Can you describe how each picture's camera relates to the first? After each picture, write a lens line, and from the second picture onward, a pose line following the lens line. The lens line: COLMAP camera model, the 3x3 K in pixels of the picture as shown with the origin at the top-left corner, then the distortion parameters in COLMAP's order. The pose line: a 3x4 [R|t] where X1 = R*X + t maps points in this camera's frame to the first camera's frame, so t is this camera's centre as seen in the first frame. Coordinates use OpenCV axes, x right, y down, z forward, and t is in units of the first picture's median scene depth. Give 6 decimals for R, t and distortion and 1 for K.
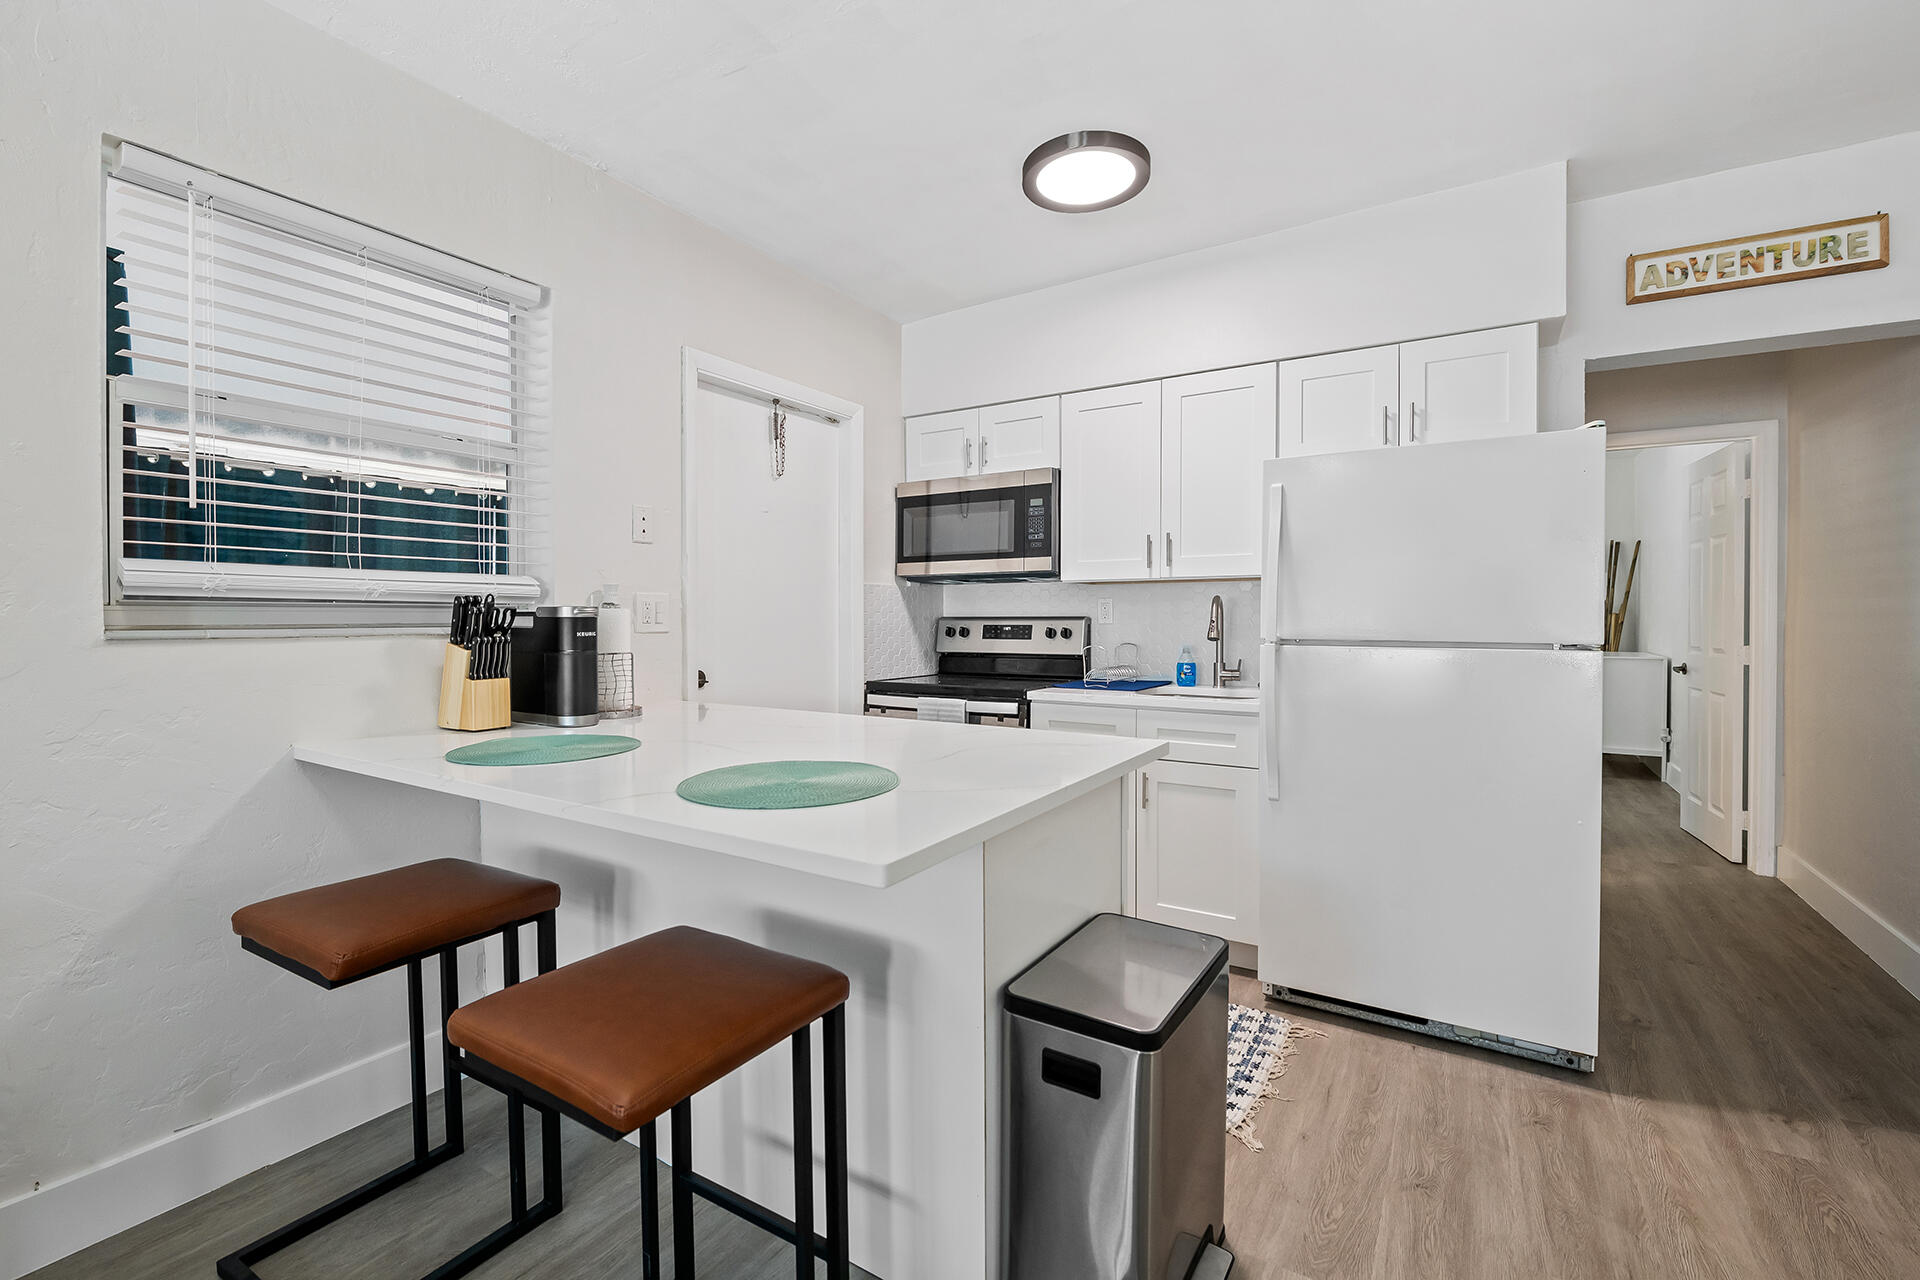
lens RADIAL K [[850.0, 0, 960.0], [0, 850.0, 640.0], [0, 0, 1]] dist [-0.002893, -0.000503]
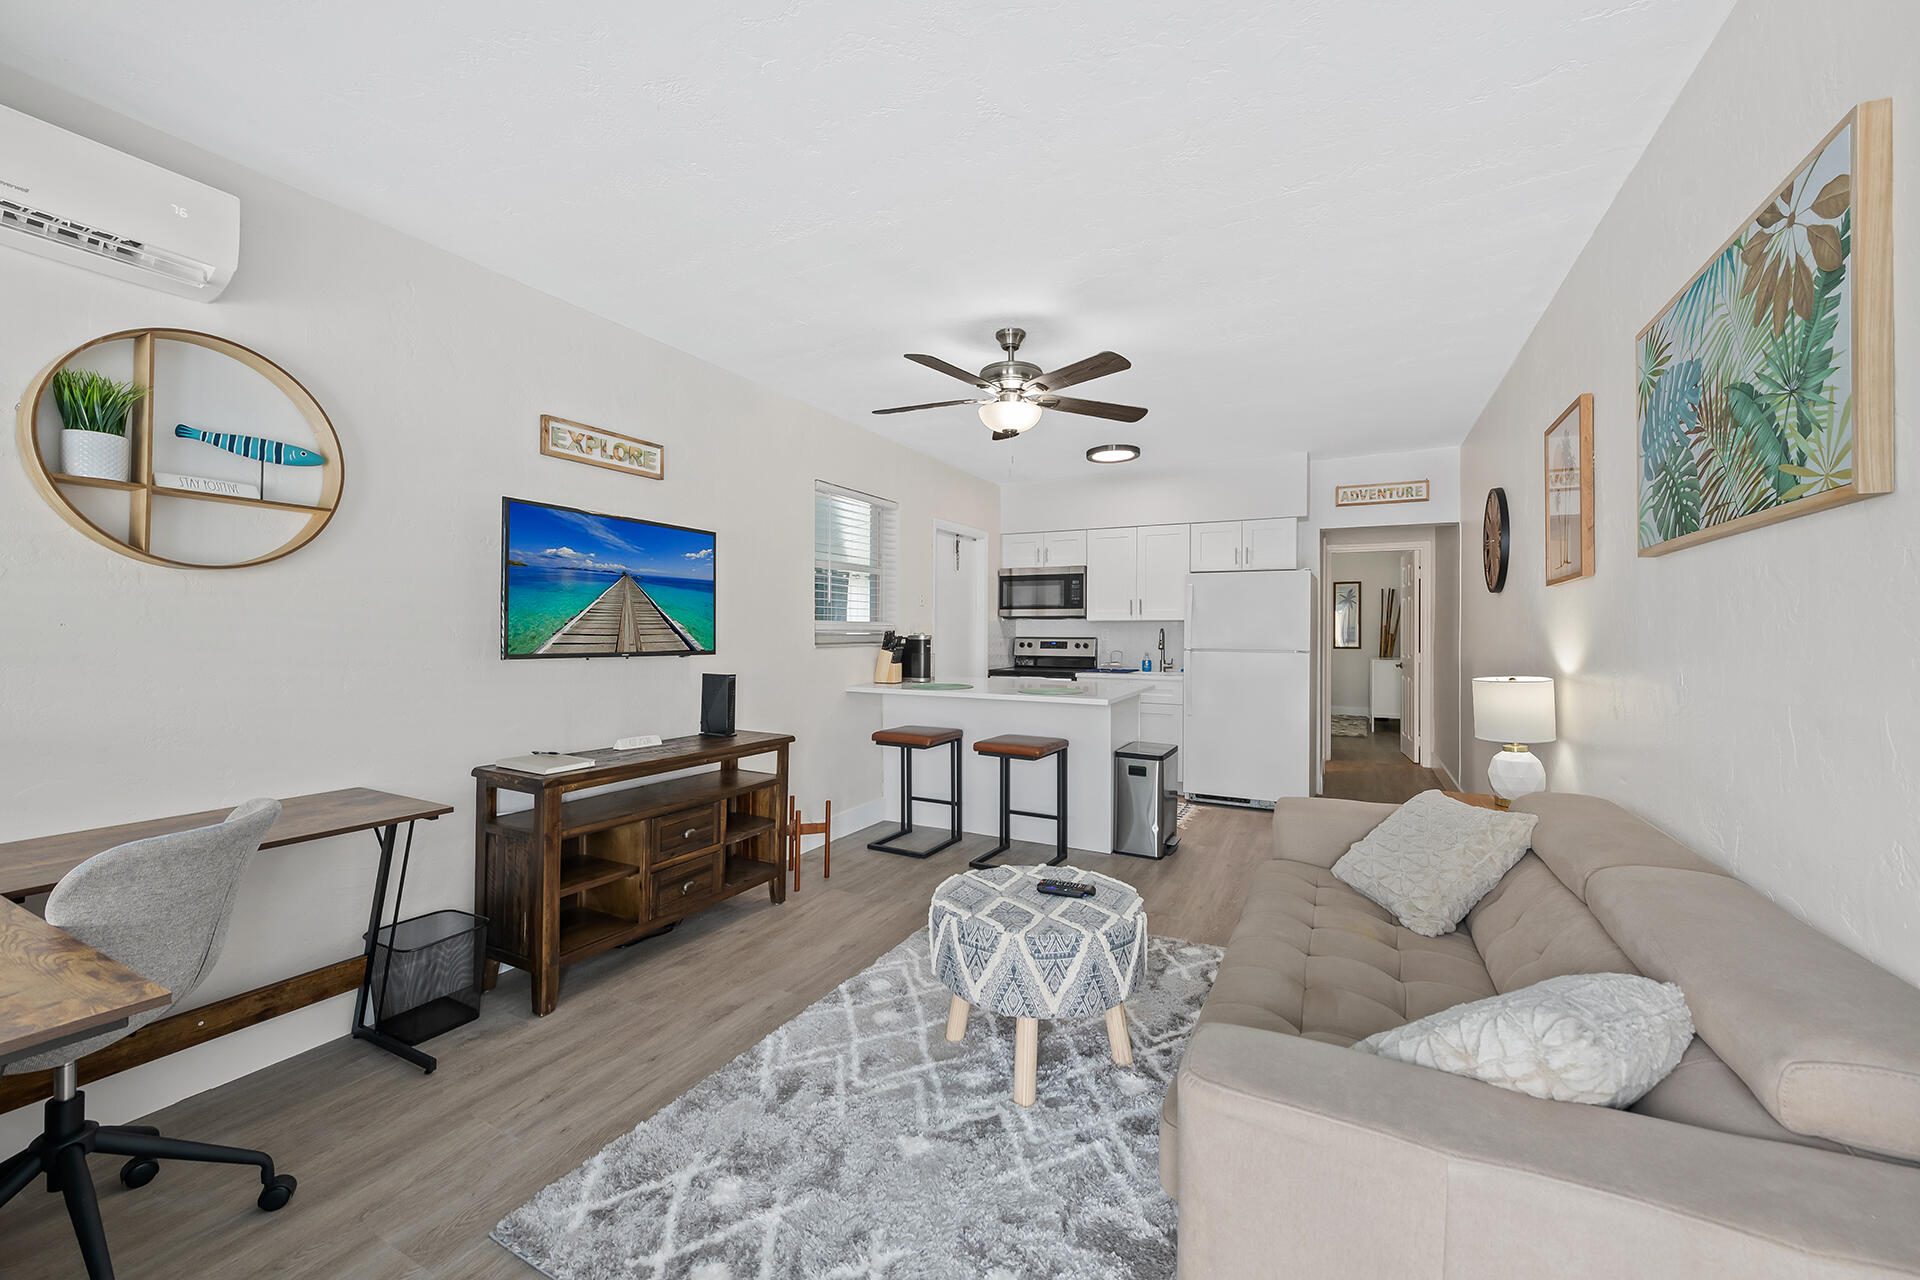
lens RADIAL K [[740.6, 0, 960.0], [0, 740.6, 640.0], [0, 0, 1]] dist [0.001162, 0.000021]
pose [[0.997728, 0.003747, 0.067261, -0.305921], [-0.002811, 0.999898, -0.014013, 0.003899], [-0.067307, 0.013792, 0.997637, -0.764113]]
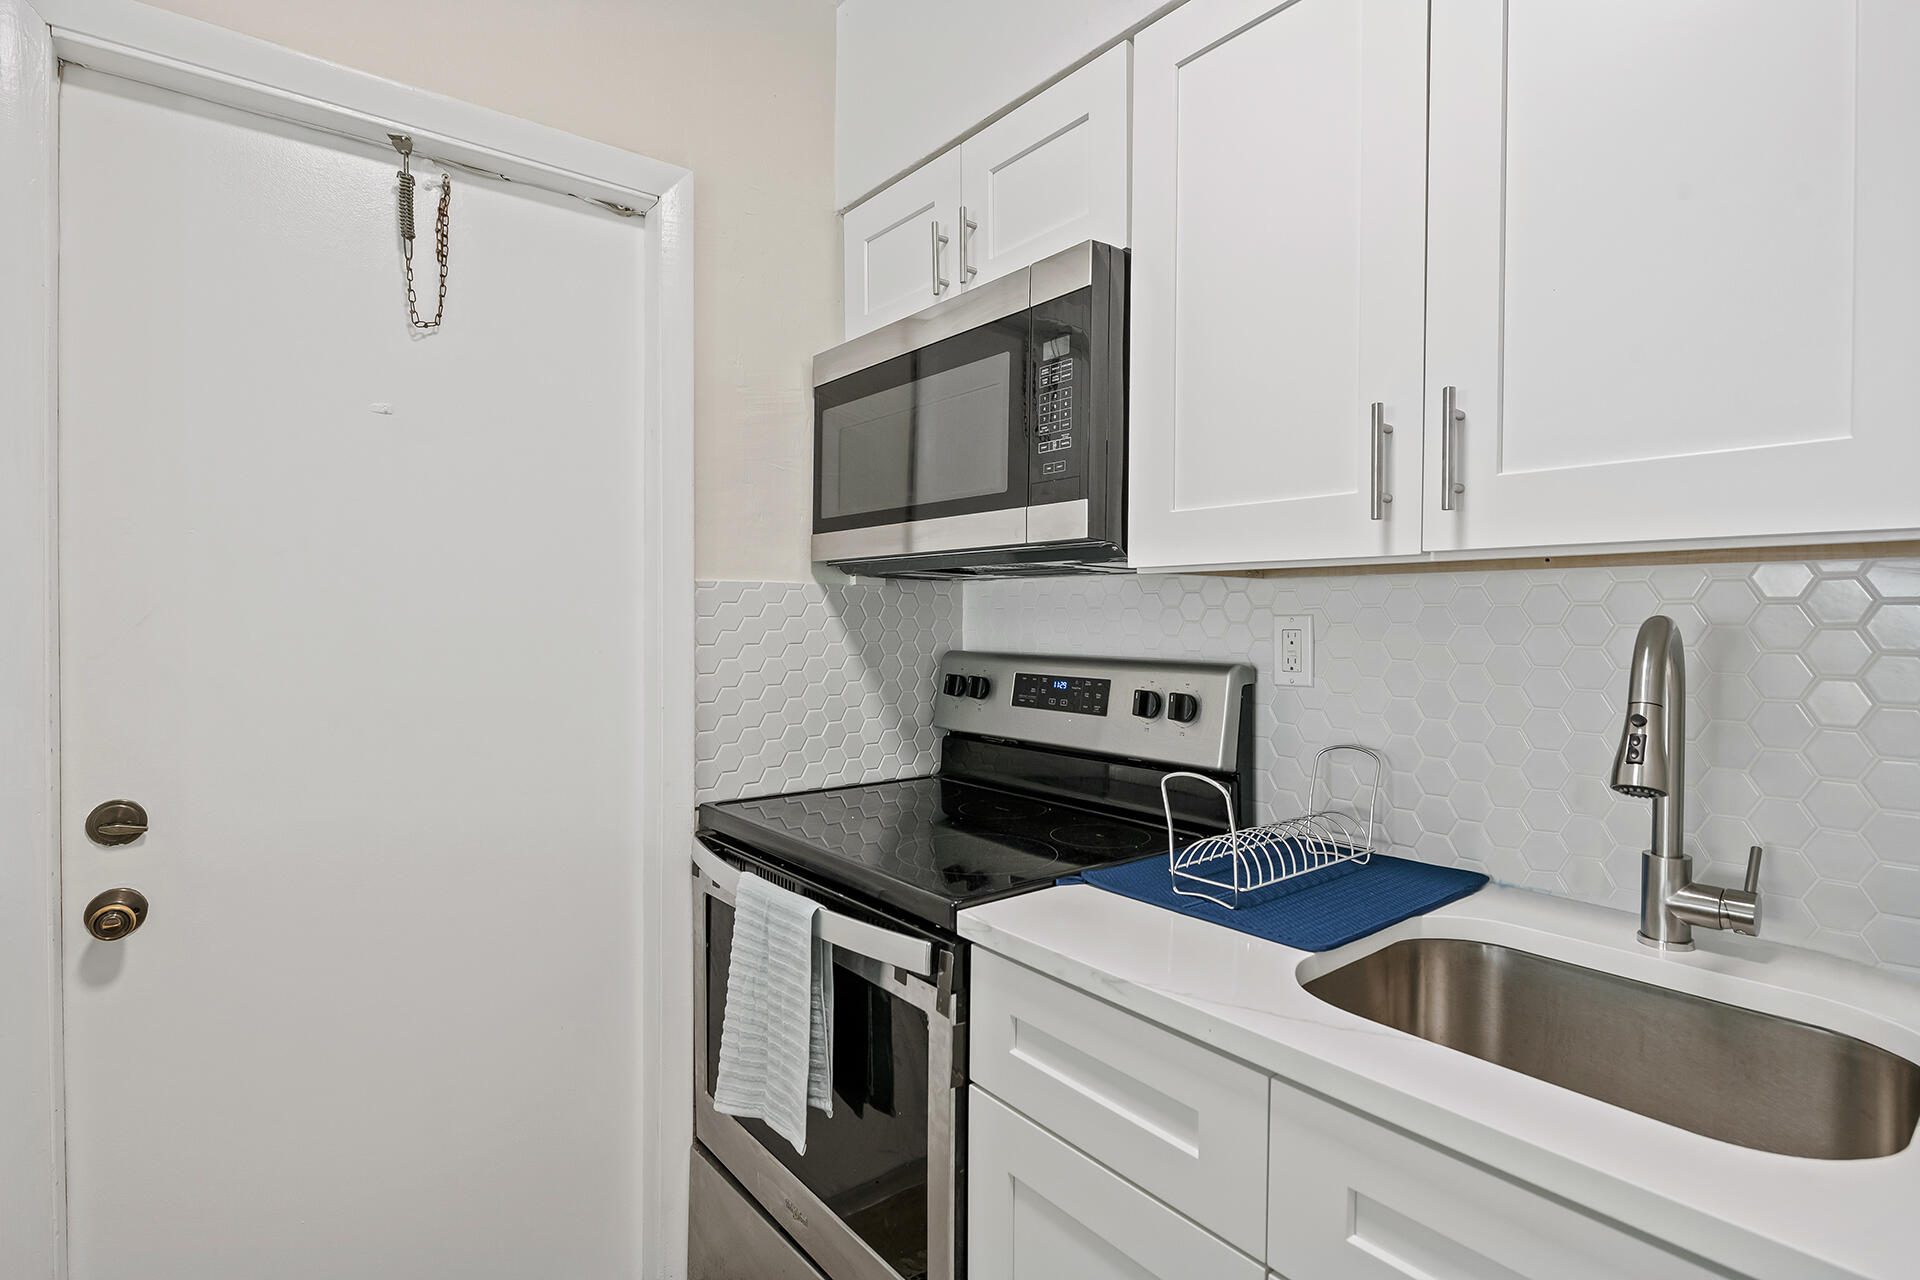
lens RADIAL K [[959.3, 0, 956.3], [0, 959.3, 633.4], [0, 0, 1]] dist [0.000584, -0.000035]
pose [[0.943936, 0.010274, -0.329970, 0.181615], [-0.012881, 0.999901, -0.005716, -0.039690], [0.329878, 0.009646, 0.943974, 0.602058]]
